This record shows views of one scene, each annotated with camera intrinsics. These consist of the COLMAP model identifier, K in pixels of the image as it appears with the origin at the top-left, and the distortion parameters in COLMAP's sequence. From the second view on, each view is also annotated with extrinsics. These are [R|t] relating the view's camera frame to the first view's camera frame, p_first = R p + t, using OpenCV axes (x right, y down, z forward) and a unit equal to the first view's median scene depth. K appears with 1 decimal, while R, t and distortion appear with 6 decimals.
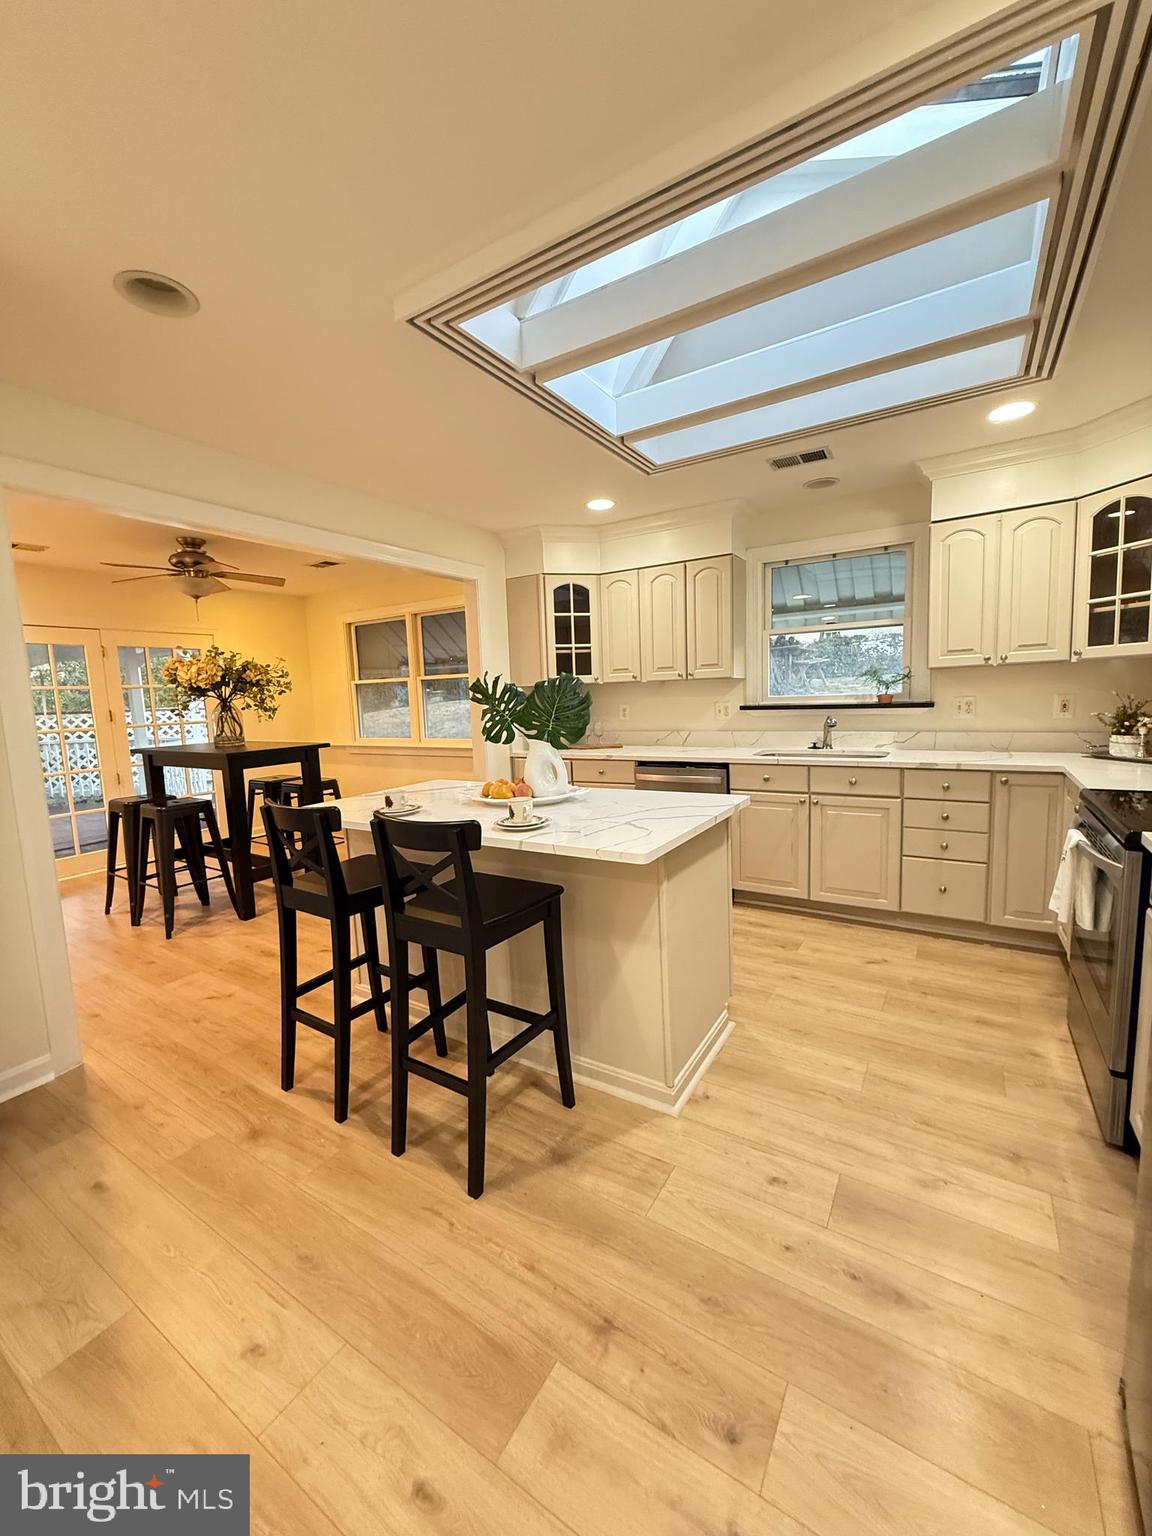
lens RADIAL K [[609.4, 0, 581.5], [0, 609.4, 764.3], [0, 0, 1]] dist [-0.002367, -0.000069]
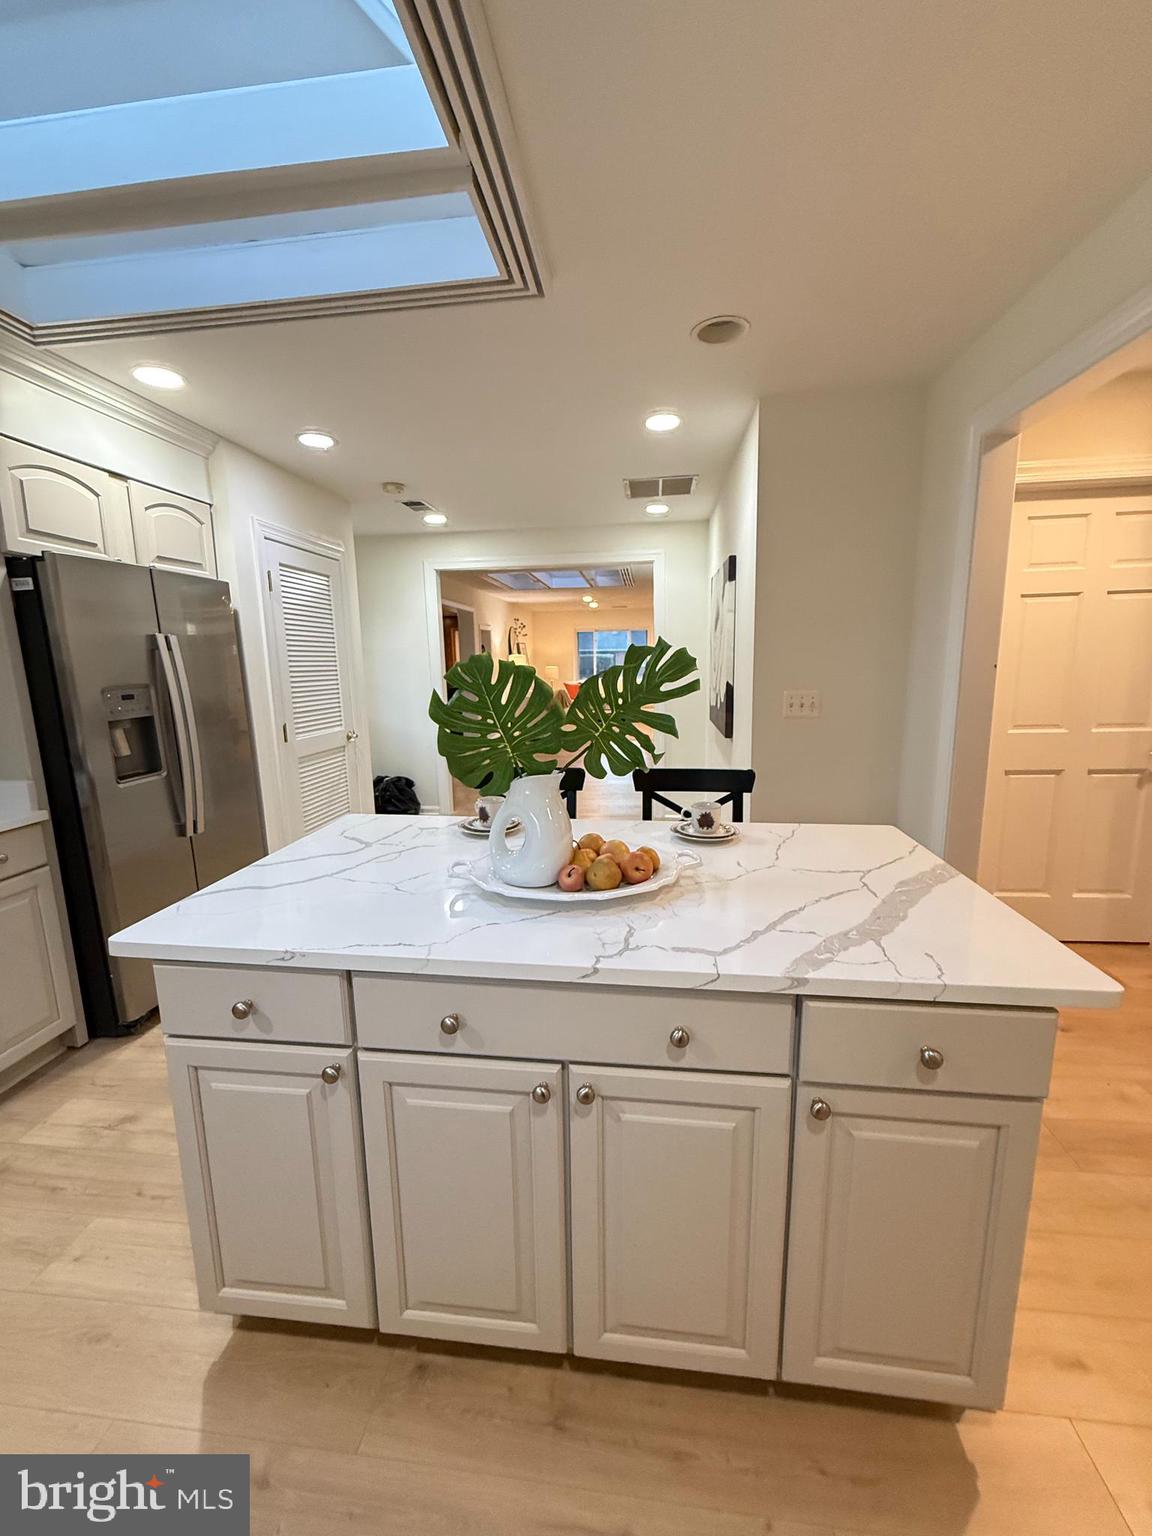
lens RADIAL K [[609.4, 0, 579.6], [0, 609.4, 763.6], [0, 0, 1]] dist [-0.002367, -0.000069]
pose [[-0.900853, 0.130128, -0.414163, 0.096944], [0.003362, 0.956081, 0.293083, -0.170643], [0.434112, 0.262633, -0.861726, 1.210463]]
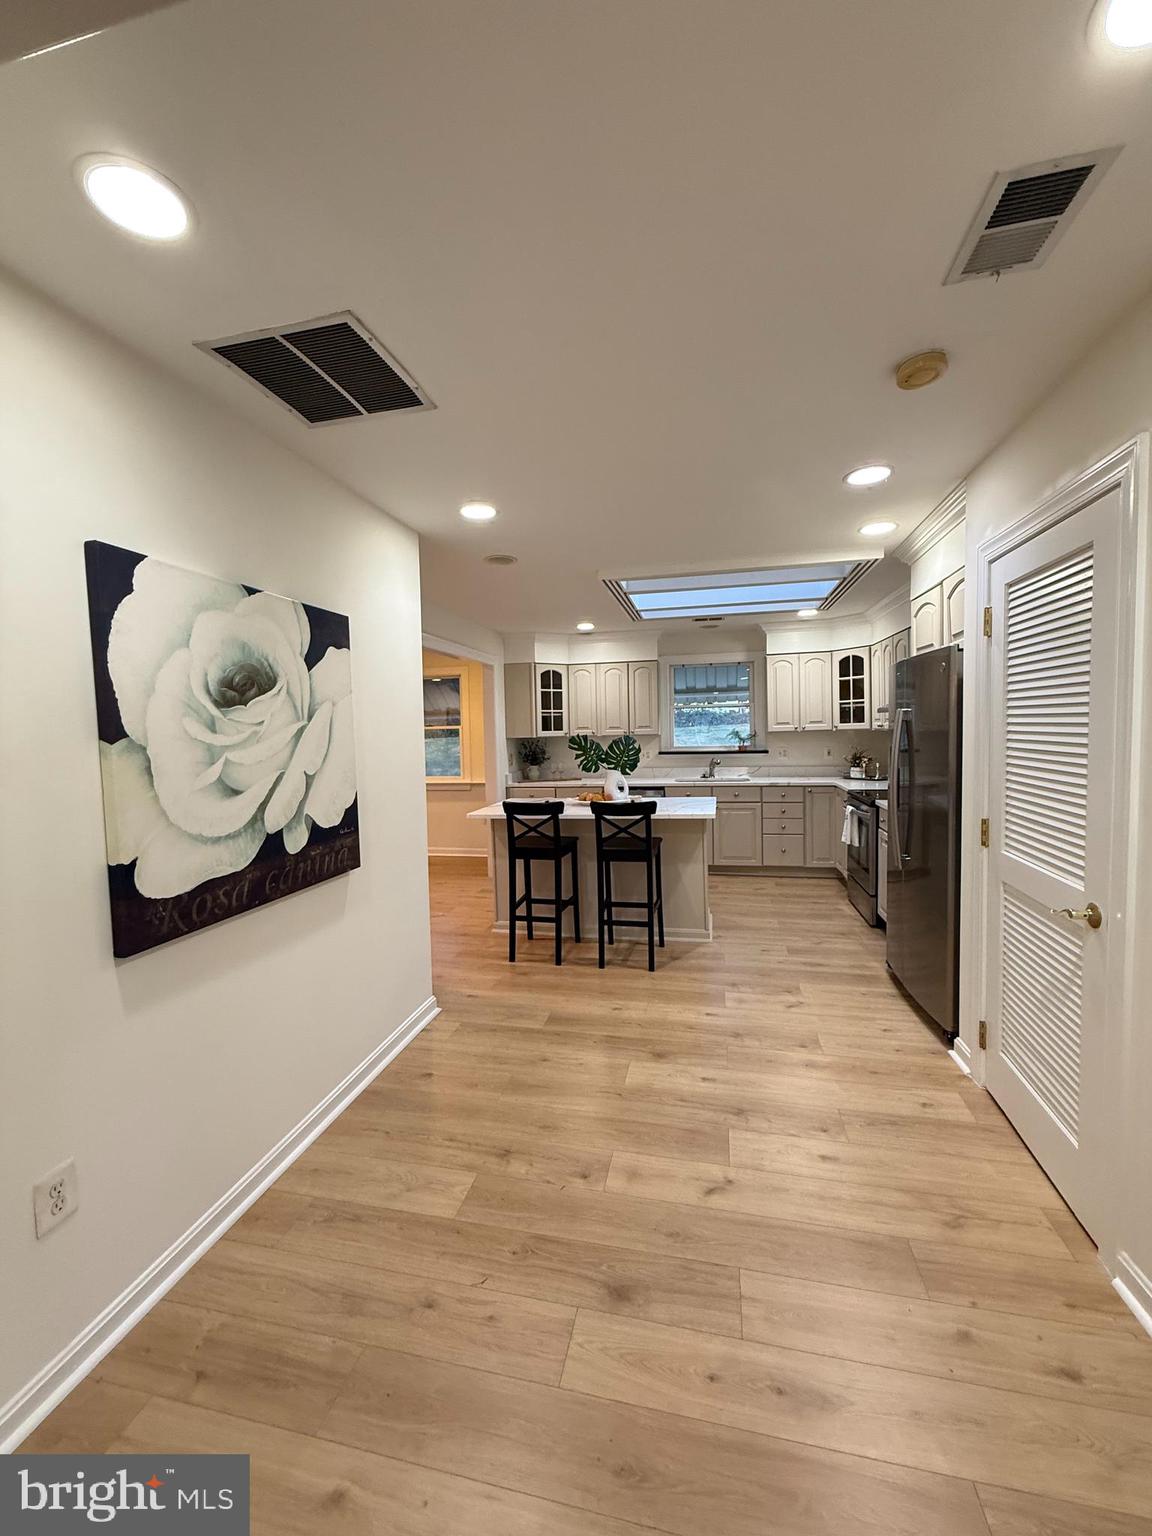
lens RADIAL K [[609.4, 0, 581.0], [0, 609.4, 760.2], [0, 0, 1]] dist [-0.002367, -0.000069]
pose [[0.941822, -0.000677, 0.336110, -0.647170], [0.027299, 0.996848, -0.074488, 0.054271], [-0.335001, 0.079330, 0.938872, -0.592422]]
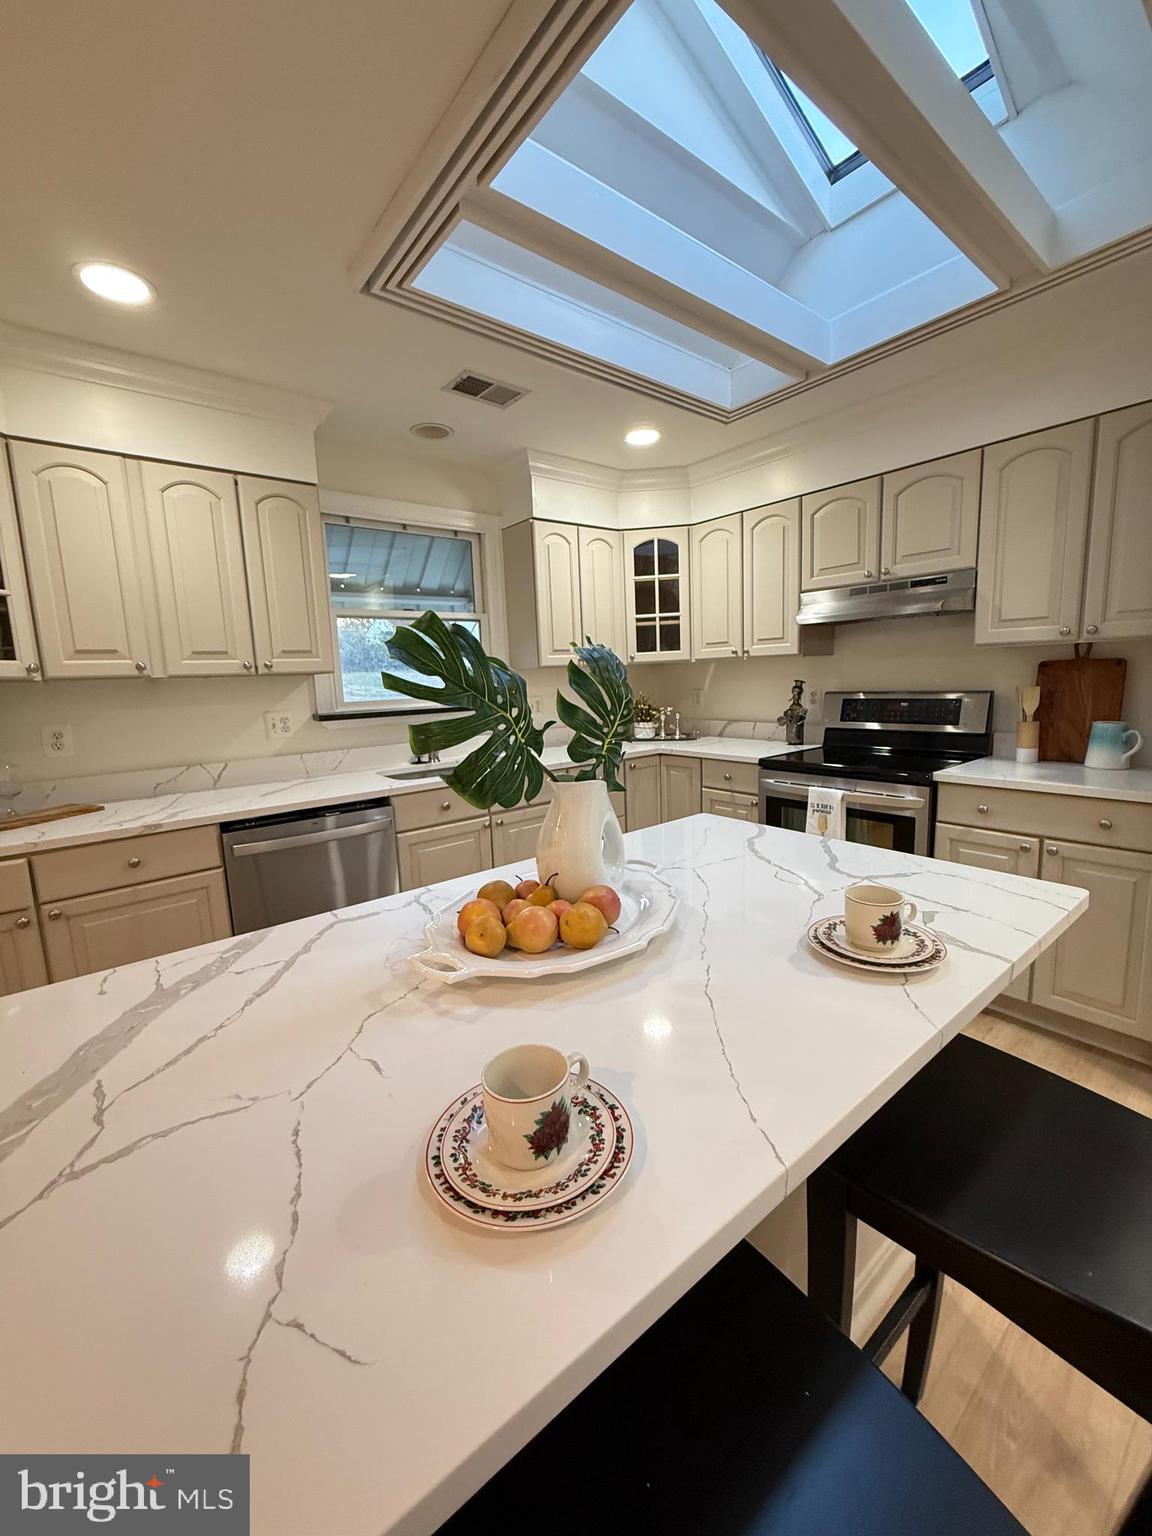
lens RADIAL K [[609.4, 0, 576.5], [0, 609.4, 763.7], [0, 0, 1]] dist [-0.002367, -0.000069]
pose [[0.333488, -0.110297, 0.936280, -0.398188], [0.136066, 0.988365, 0.067968, -0.068559], [-0.932884, 0.104730, 0.344616, 0.693721]]
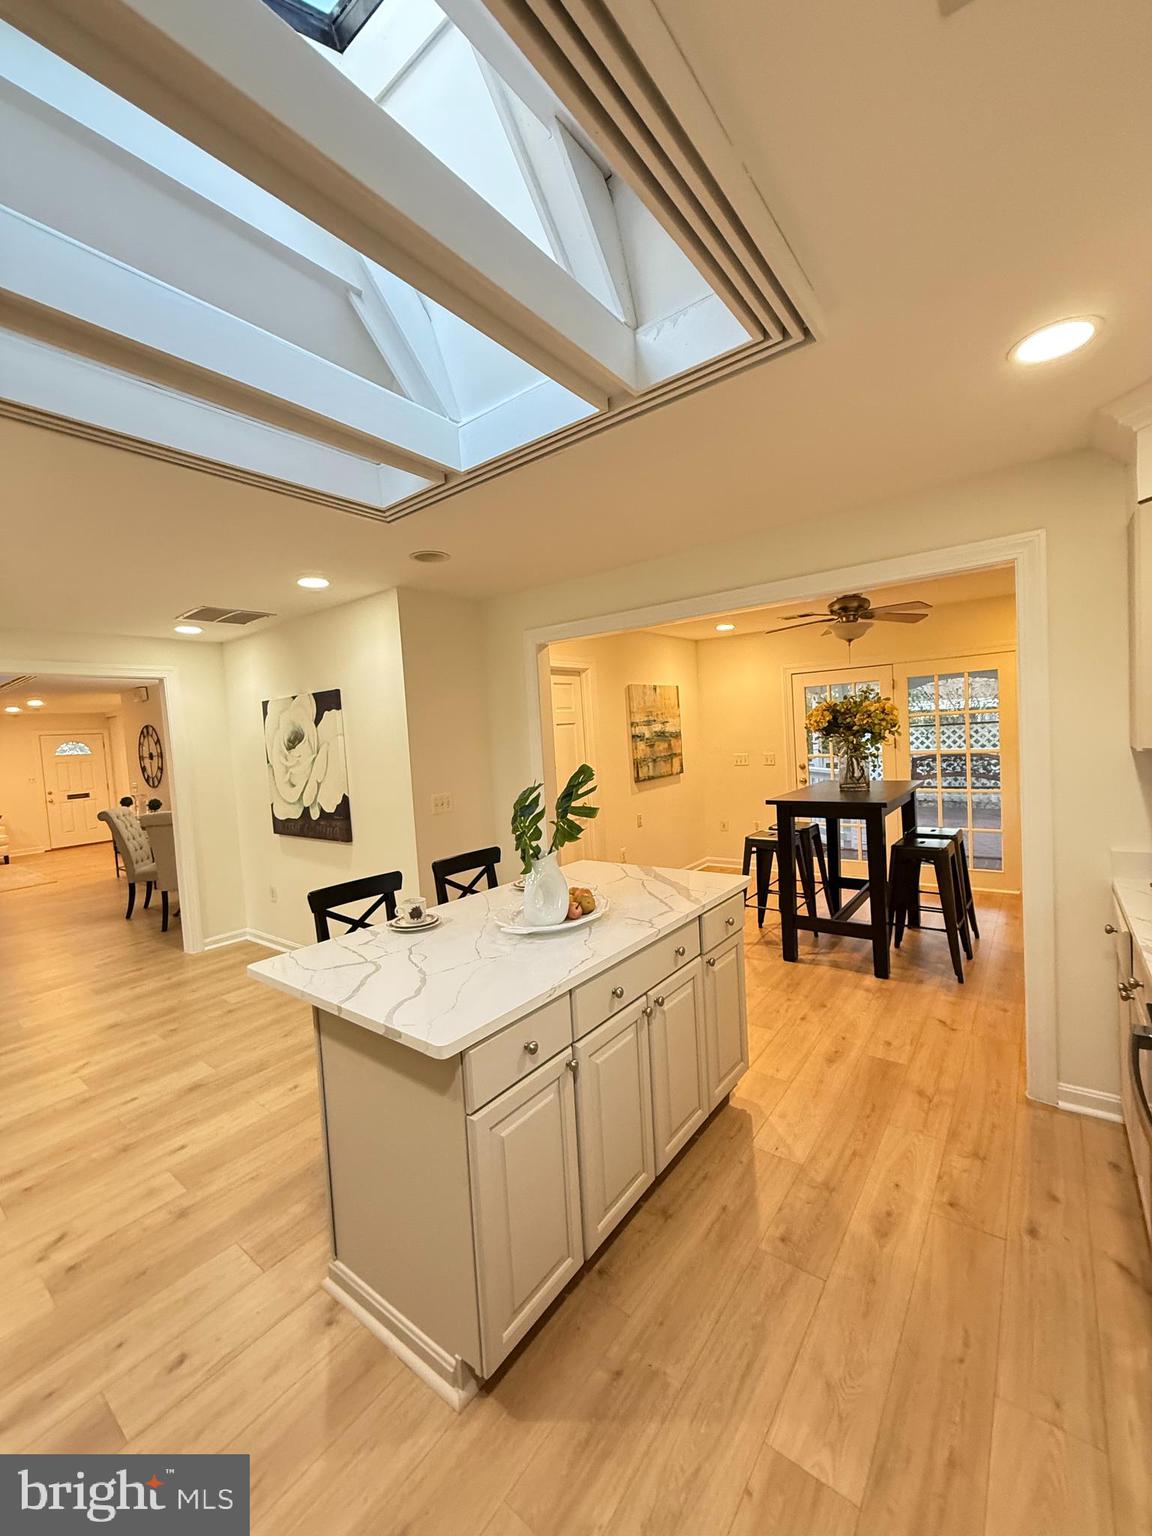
lens RADIAL K [[609.4, 0, 576.2], [0, 609.4, 763.7], [0, 0, 1]] dist [-0.002367, -0.000069]
pose [[-0.093179, 0.095816, -0.991028, 0.618953], [-0.056114, 0.993271, 0.101309, -0.208818], [0.994067, 0.065051, -0.087175, 0.911803]]
